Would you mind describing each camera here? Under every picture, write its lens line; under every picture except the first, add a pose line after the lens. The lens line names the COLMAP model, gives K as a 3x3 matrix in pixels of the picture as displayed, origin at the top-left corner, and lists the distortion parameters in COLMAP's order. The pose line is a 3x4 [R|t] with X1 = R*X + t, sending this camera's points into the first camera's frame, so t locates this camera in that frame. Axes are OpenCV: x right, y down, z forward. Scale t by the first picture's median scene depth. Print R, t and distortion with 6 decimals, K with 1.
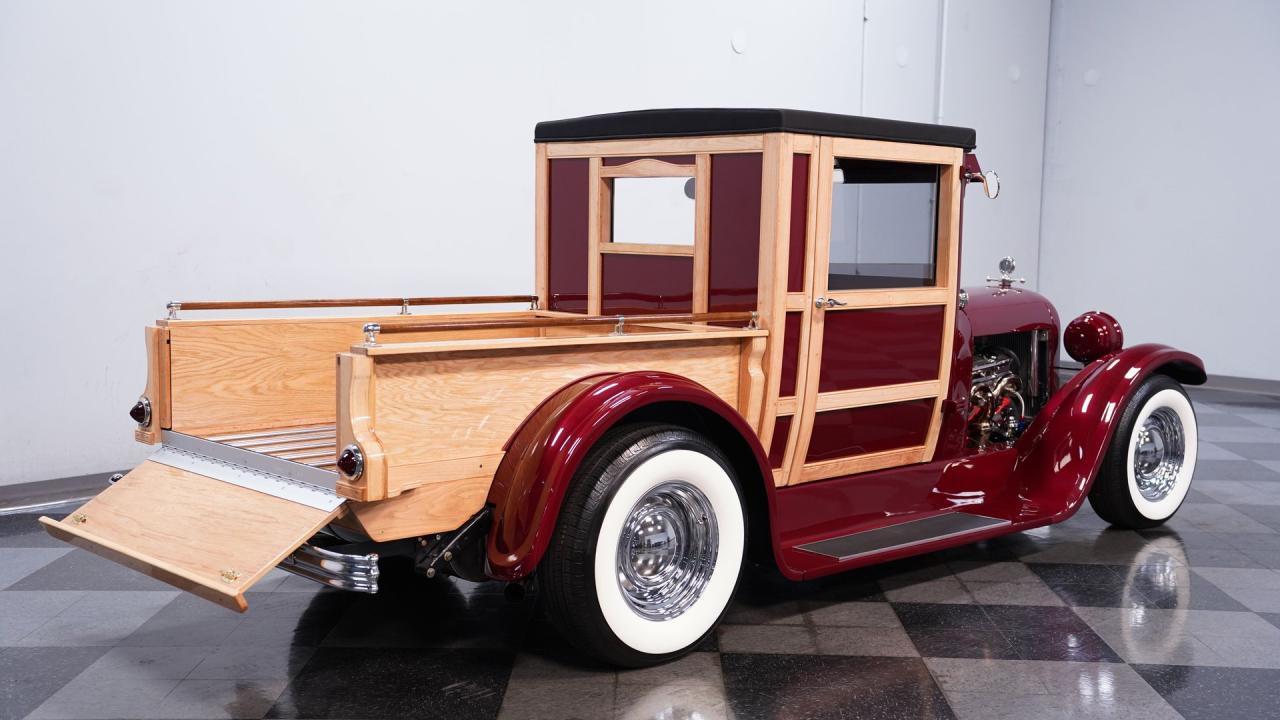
lens RADIAL K [[1357.6, 0, 640.0], [0, 1357.6, 360.0], [0, 0, 1]] dist [0.077781, -0.004191]
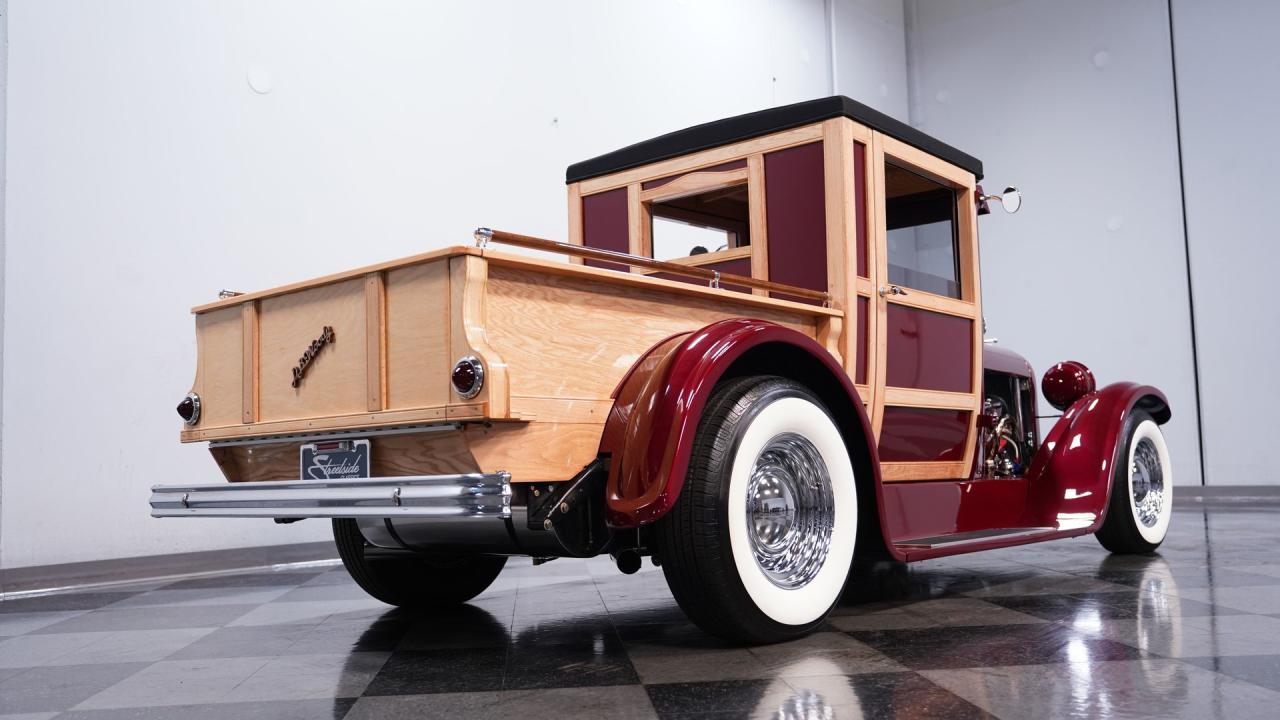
lens RADIAL K [[1106.9, 0, 623.4], [0, 1106.9, 376.9], [0, 0, 1]] dist [-0.019430, 0.004515]
pose [[0.995226, -0.032198, 0.092133, -0.135242], [0.047863, 0.983717, -0.173235, 0.151935], [-0.085055, 0.176818, 0.980562, 0.235256]]
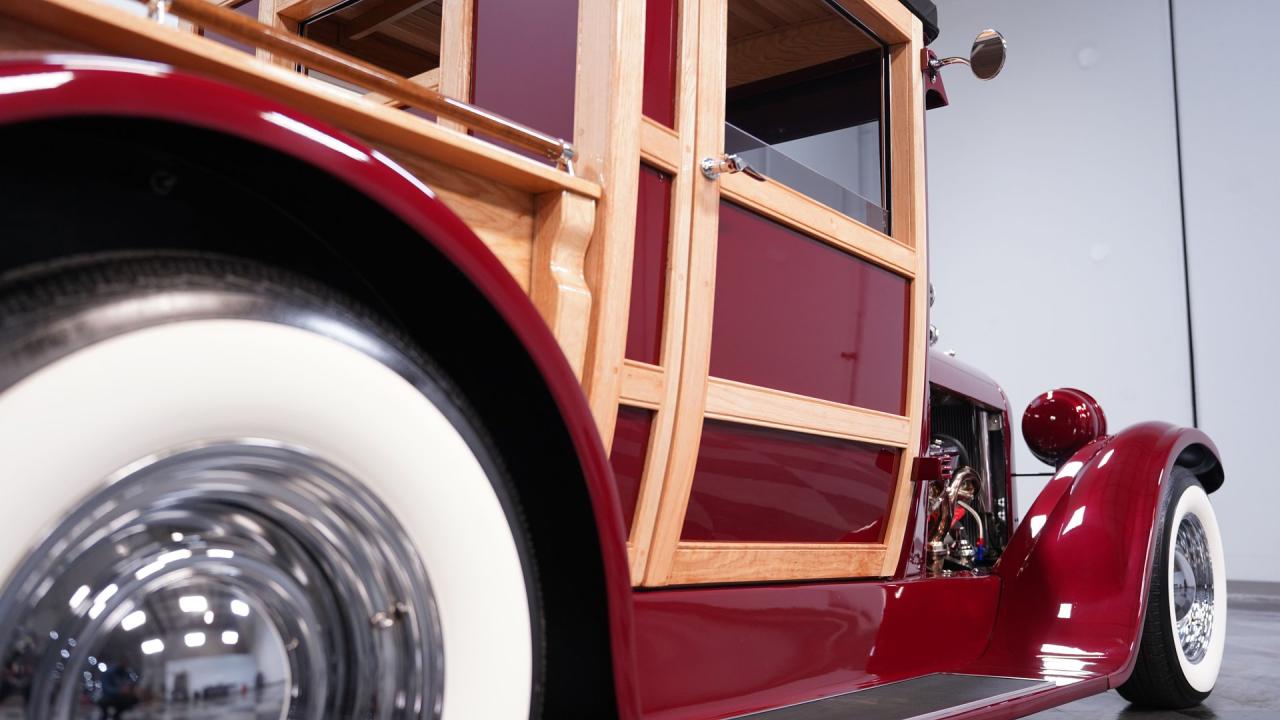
lens RADIAL K [[1106.9, 0, 623.4], [0, 1106.9, 376.9], [0, 0, 1]] dist [-0.019430, 0.004515]
pose [[0.991644, 0.017934, 0.127749, 0.057952], [0.011144, 0.974679, -0.223333, 0.109456], [-0.128519, 0.222890, 0.966335, 0.668211]]
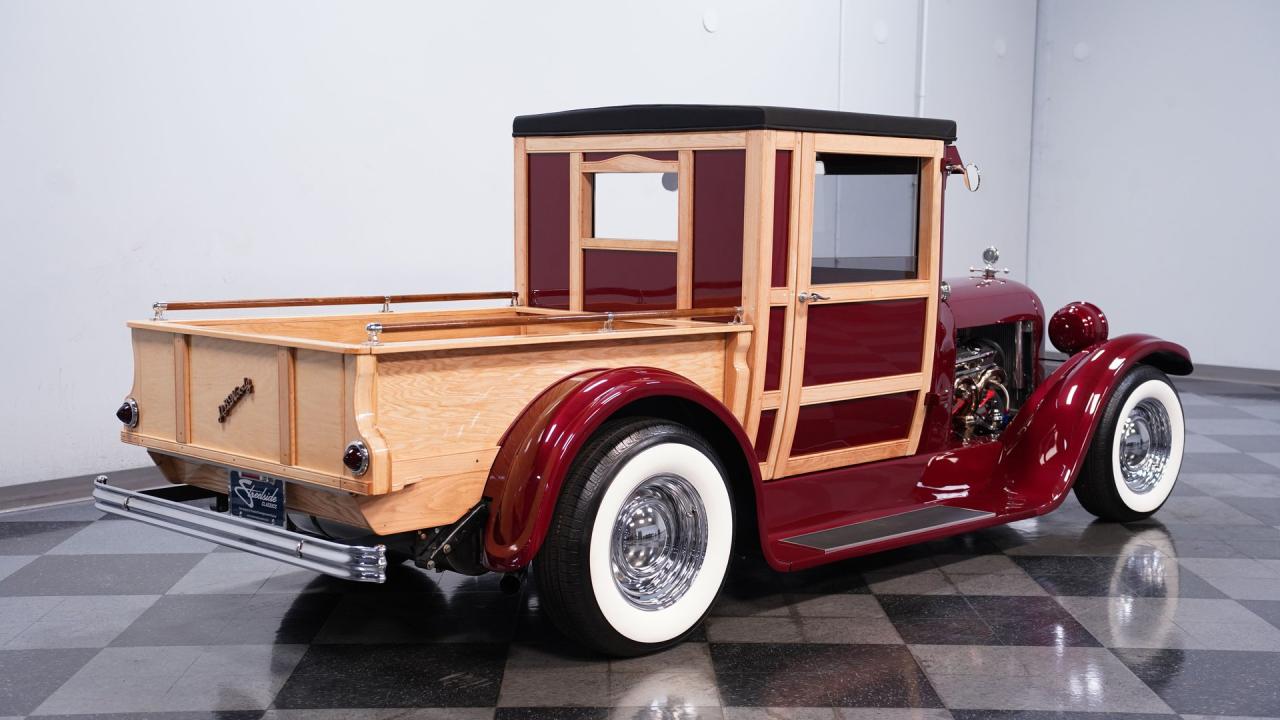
lens RADIAL K [[1517.2, 0, 640.0], [0, 1517.2, 360.0], [0, 0, 1]] dist [0.121557, 0.024992]
pose [[0.999504, -0.009501, 0.030028, -0.023201], [0.009380, 0.999947, 0.004186, -0.001543], [-0.030066, -0.003902, 0.999540, -0.125043]]
